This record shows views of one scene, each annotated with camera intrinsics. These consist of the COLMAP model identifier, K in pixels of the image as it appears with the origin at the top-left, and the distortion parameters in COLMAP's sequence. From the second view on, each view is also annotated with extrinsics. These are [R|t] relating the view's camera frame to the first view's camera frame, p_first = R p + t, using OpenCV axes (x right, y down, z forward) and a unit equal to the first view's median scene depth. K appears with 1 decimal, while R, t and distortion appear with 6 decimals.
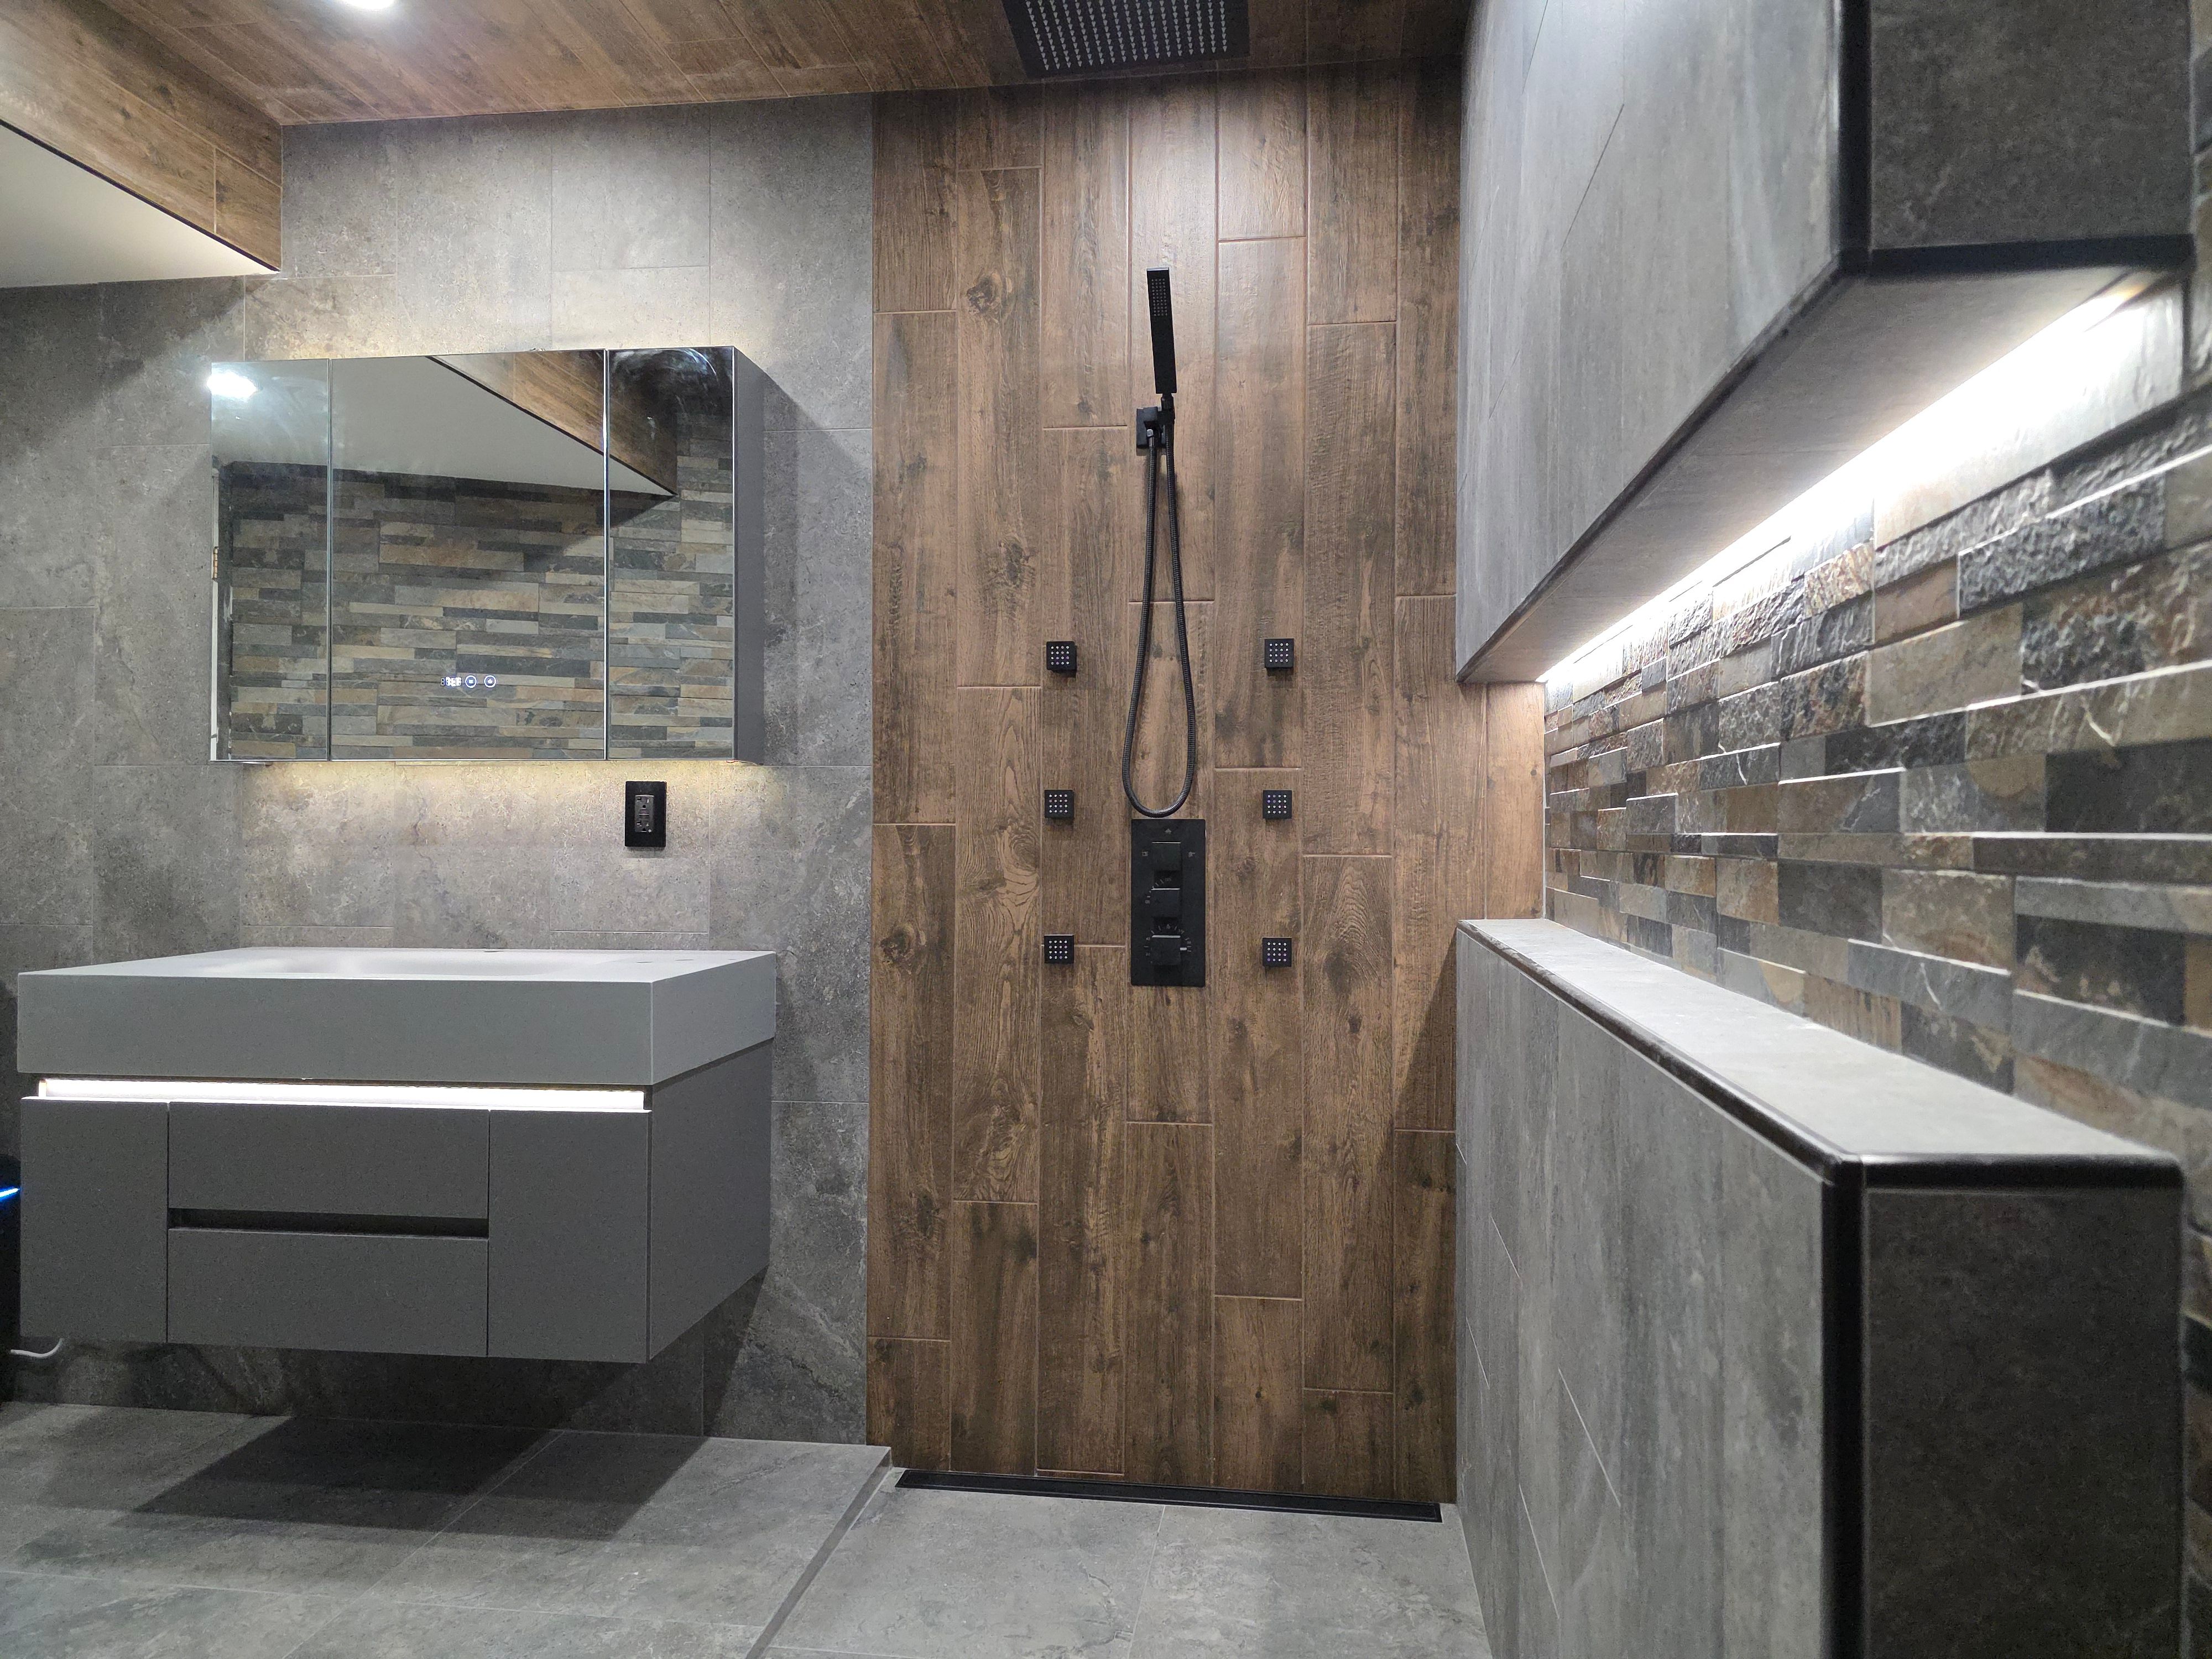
lens RADIAL K [[1482.4, 0, 1119.8], [0, 1482.4, 824.2], [0, 0, 1]] dist [0.067130, -0.060567]
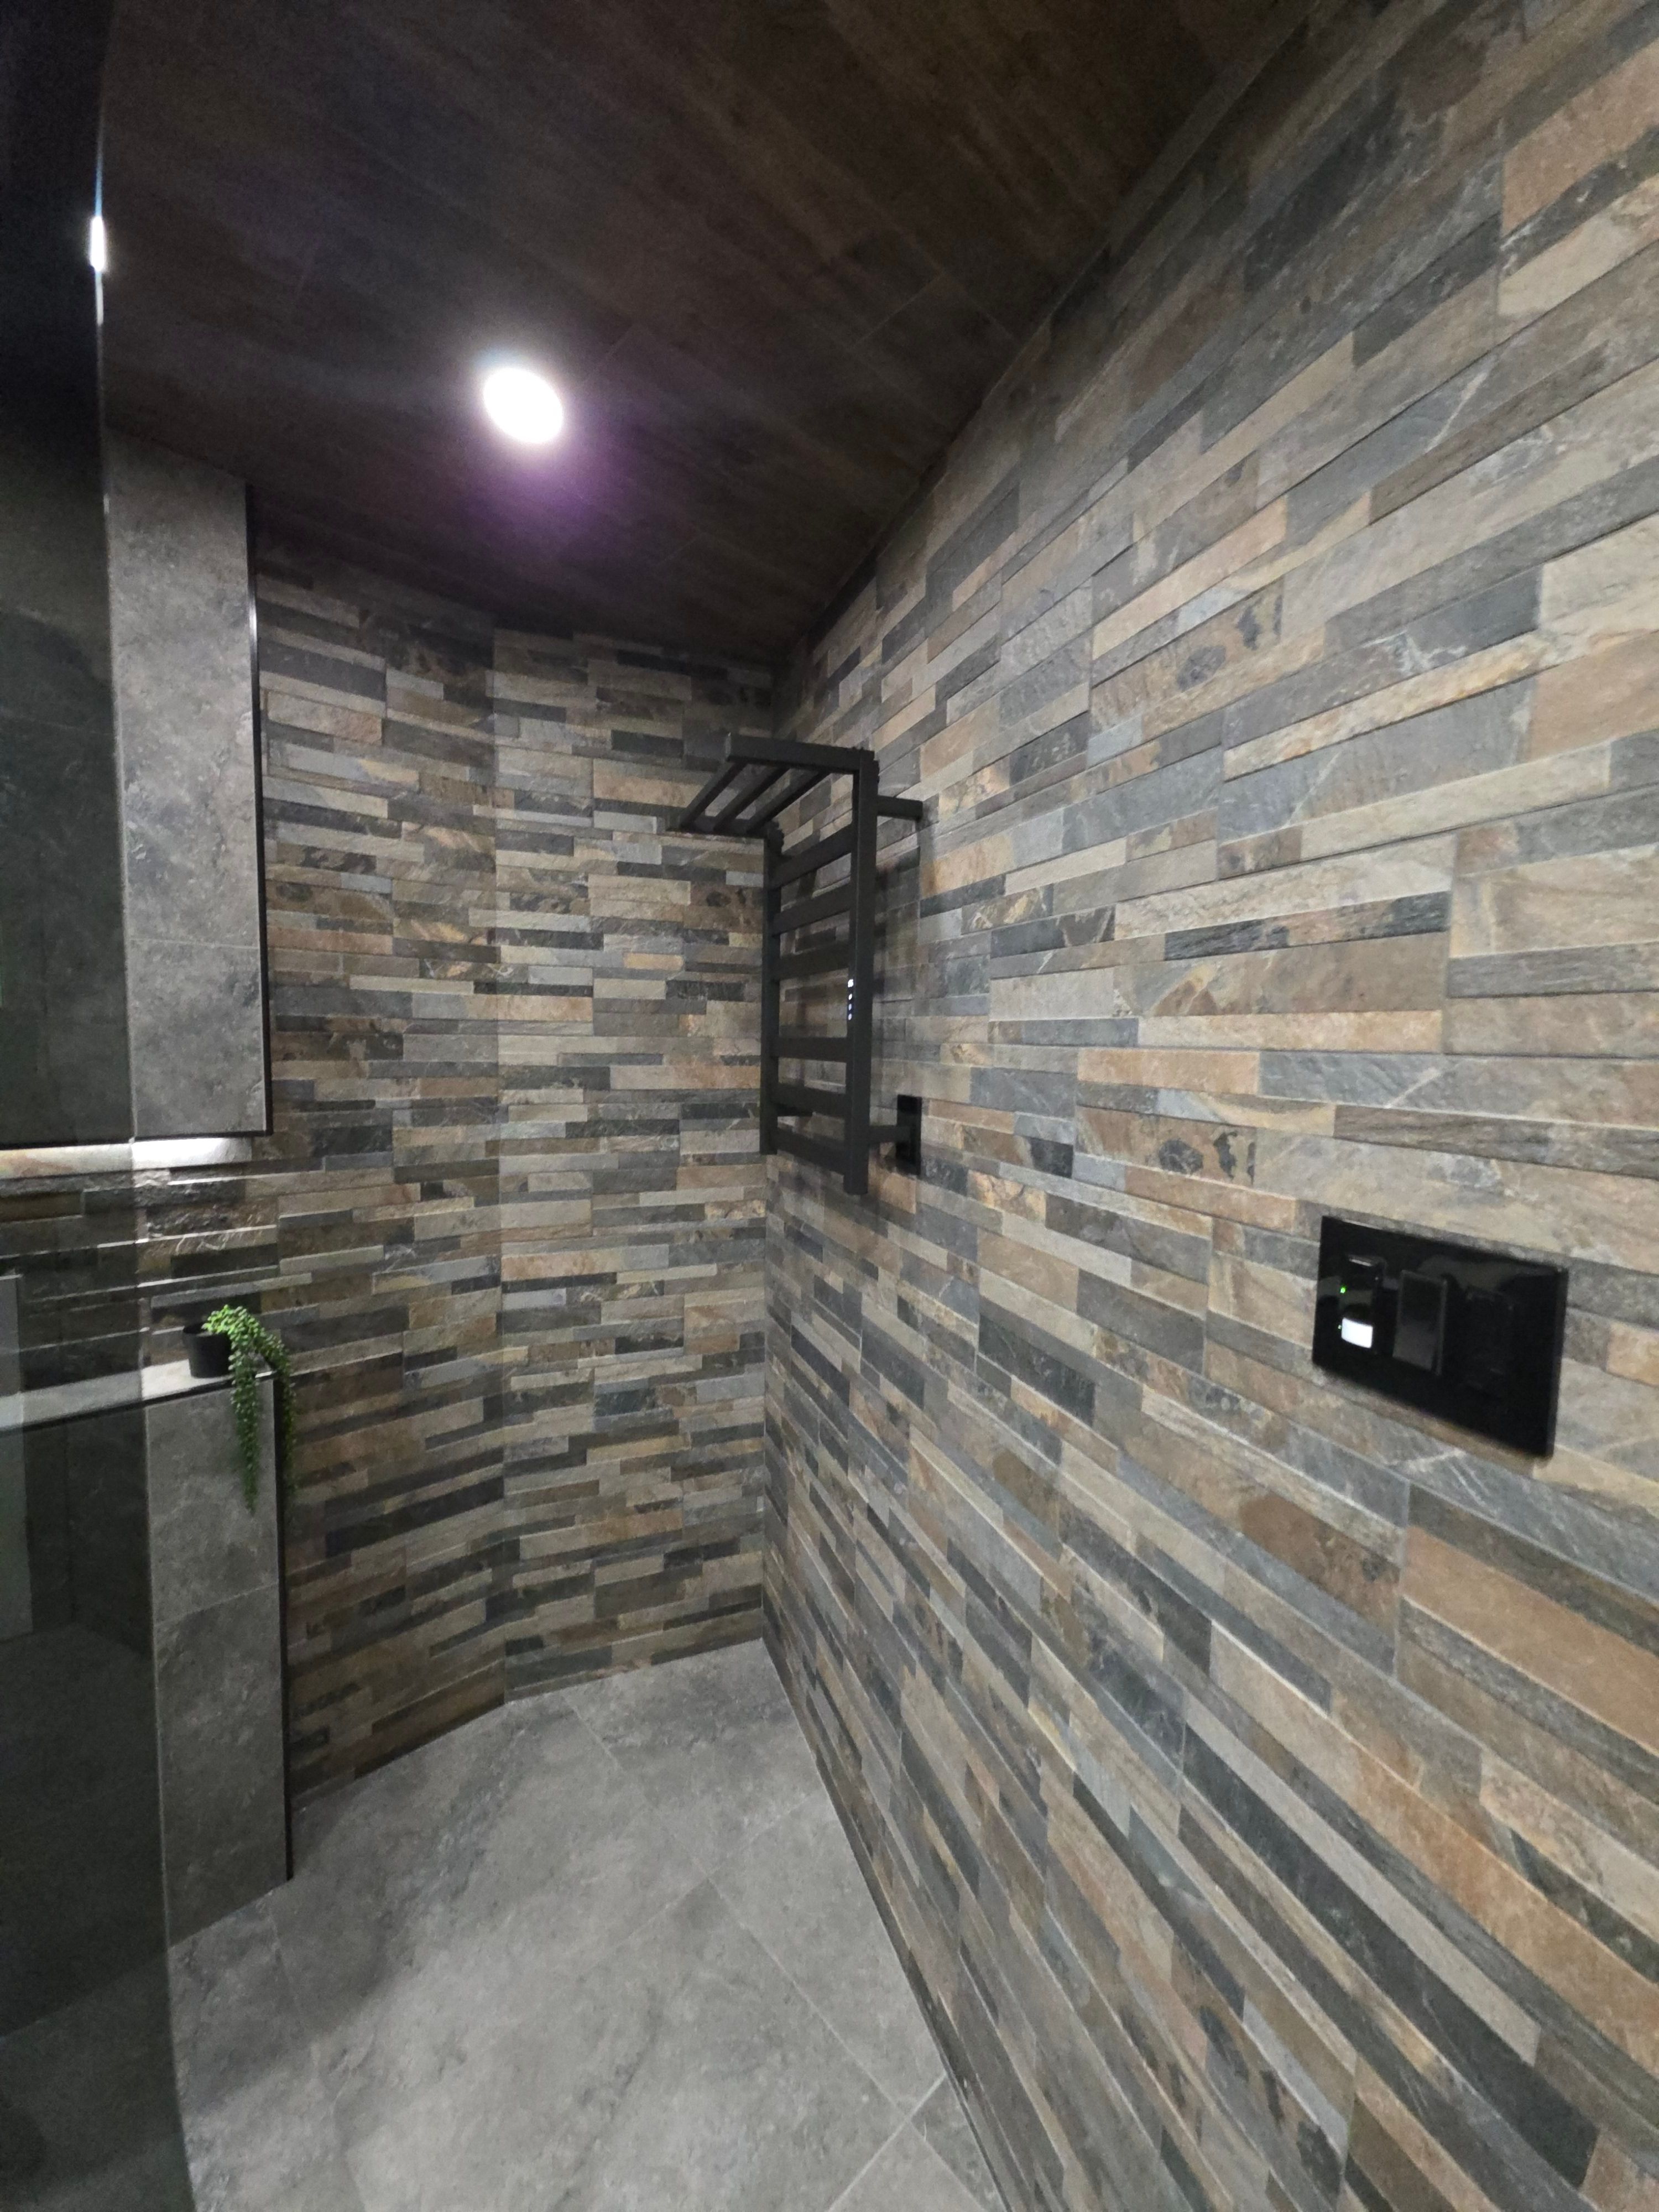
lens RADIAL K [[871.3, 0, 831.6], [0, 871.3, 1104.0], [0, 0, 1]] dist [0.011310, -0.005639]
pose [[-0.772762, -0.063727, 0.631488, -0.511015], [-0.024596, 0.997206, 0.070535, -0.167221], [-0.634219, 0.038975, -0.772170, 0.476086]]
